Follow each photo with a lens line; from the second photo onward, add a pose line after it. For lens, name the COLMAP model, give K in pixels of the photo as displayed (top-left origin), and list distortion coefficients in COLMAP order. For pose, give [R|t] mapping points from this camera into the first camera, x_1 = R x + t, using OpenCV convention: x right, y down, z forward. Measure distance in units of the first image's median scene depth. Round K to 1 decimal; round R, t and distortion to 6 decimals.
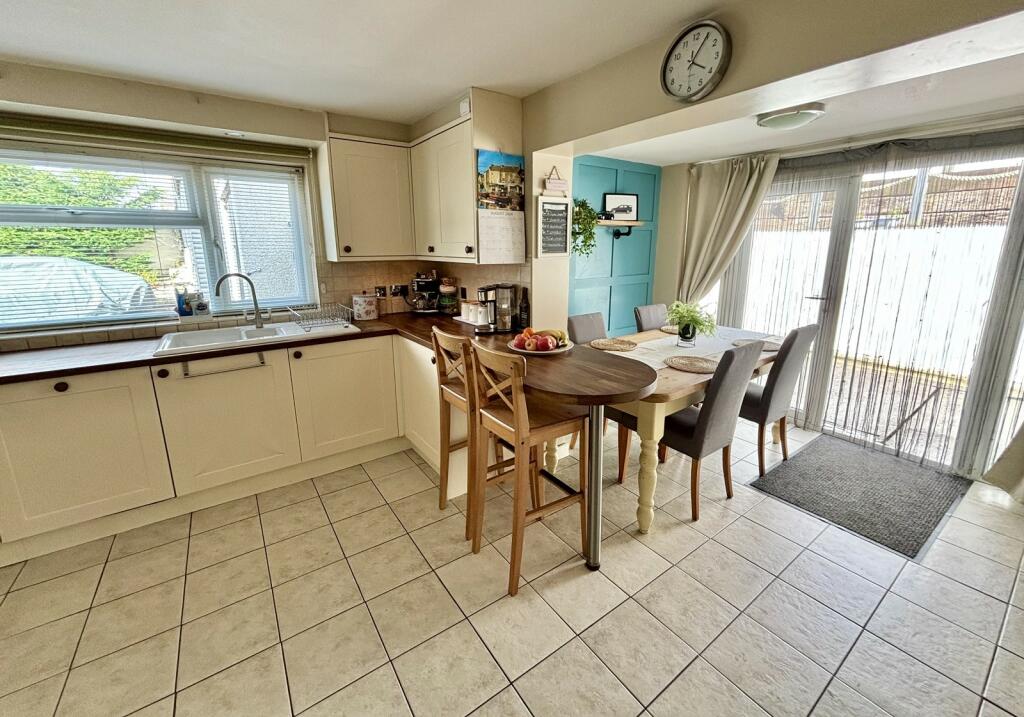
lens RADIAL K [[415.5, 0, 506.9], [0, 415.5, 330.5], [0, 0, 1]] dist [0.002222, 0.000246]
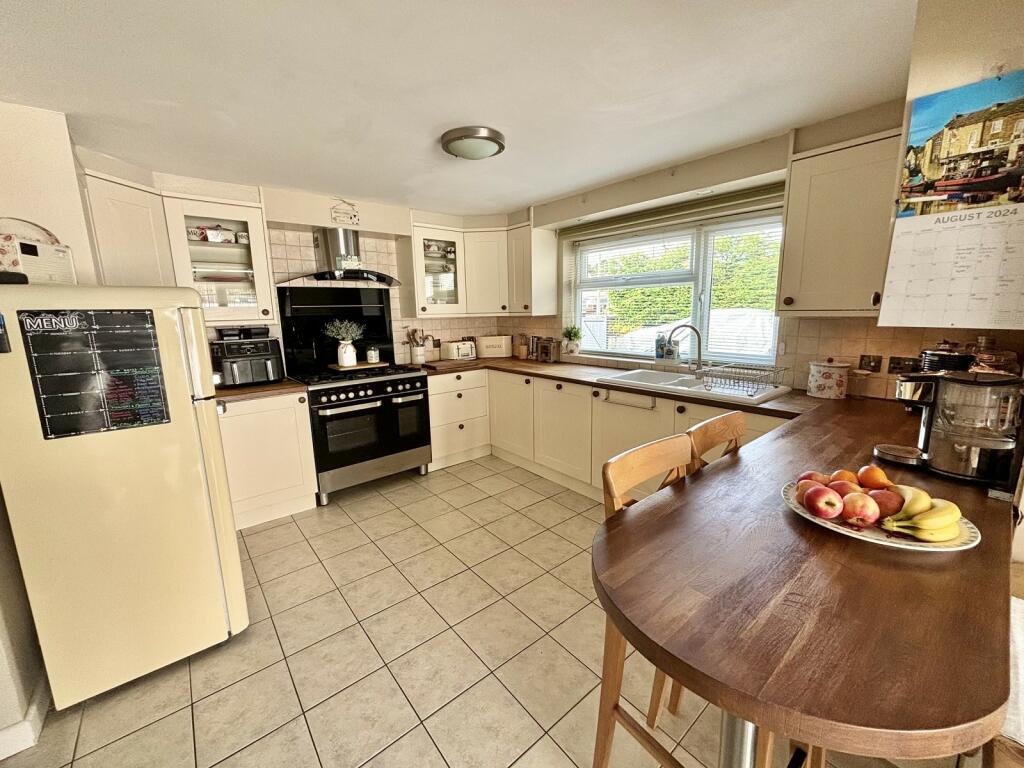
lens RADIAL K [[412.0, 0, 512.3], [0, 412.0, 381.7], [0, 0, 1]] dist [-0.005101, 0.001140]
pose [[0.085277, 0.179232, -0.980104, 0.395291], [-0.181605, 0.970005, 0.161584, -0.087793], [0.979667, 0.164213, 0.115269, 0.476234]]
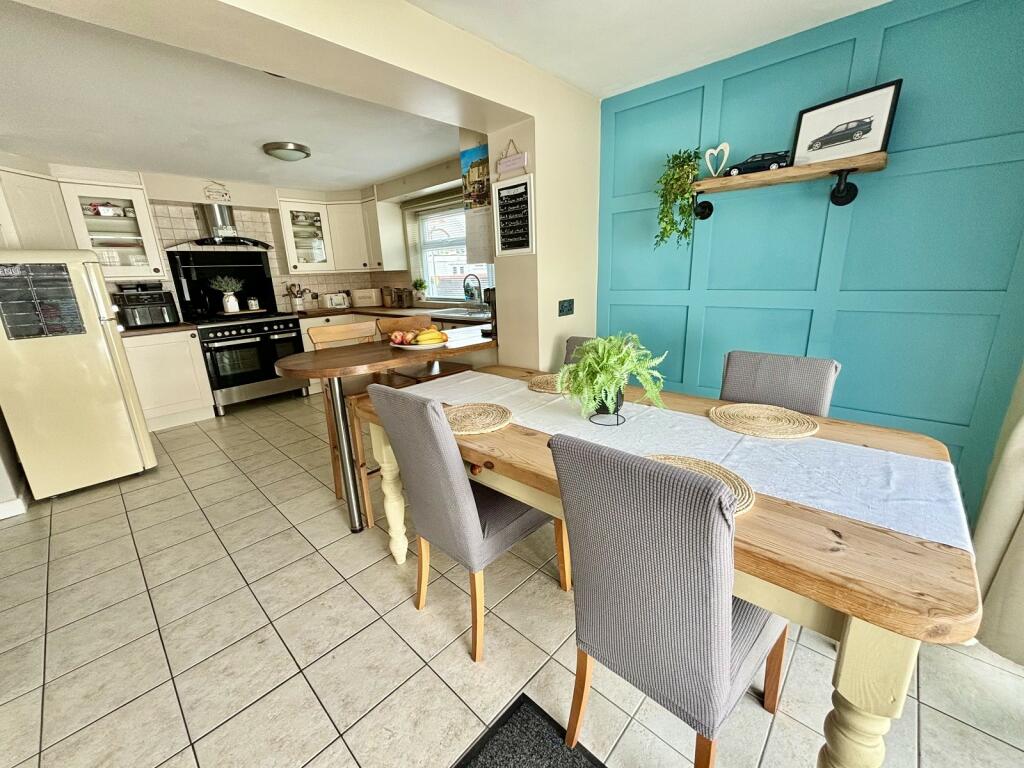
lens RADIAL K [[412.0, 0, 514.7], [0, 412.0, 382.0], [0, 0, 1]] dist [-0.005101, 0.001140]
pose [[0.208078, 0.252596, -0.944933, 0.986295], [-0.160278, 0.961825, 0.221817, -0.117261], [0.964891, 0.105297, 0.240620, 0.856215]]
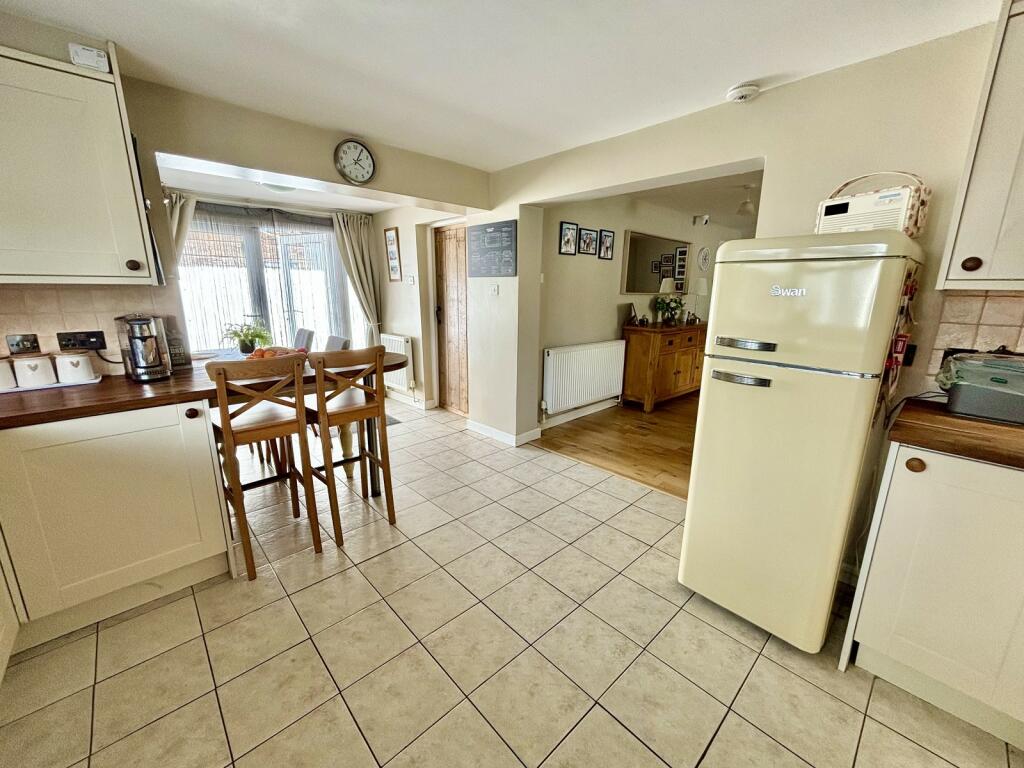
lens RADIAL K [[412.0, 0, 509.9], [0, 412.0, 381.7], [0, 0, 1]] dist [-0.005101, 0.001140]
pose [[-0.143039, -0.220291, 0.964889, -0.895441], [0.192379, 0.950131, 0.245441, -0.050338], [-0.970840, 0.220732, -0.093526, 0.458589]]
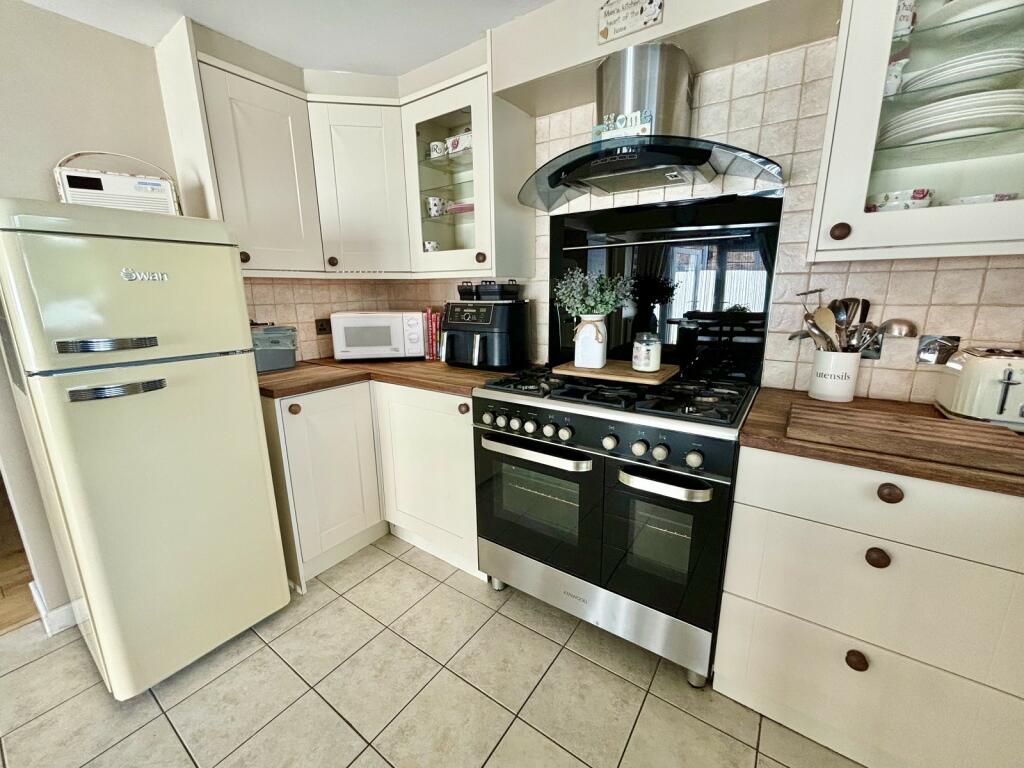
lens RADIAL K [[412.0, 0, 501.3], [0, 412.0, 384.0], [0, 0, 1]] dist [-0.005101, 0.001140]
pose [[-0.941976, 0.091199, -0.323055, -0.601514], [-0.049682, 0.913911, 0.402863, -0.054021], [0.331984, 0.395537, -0.856351, 0.614768]]
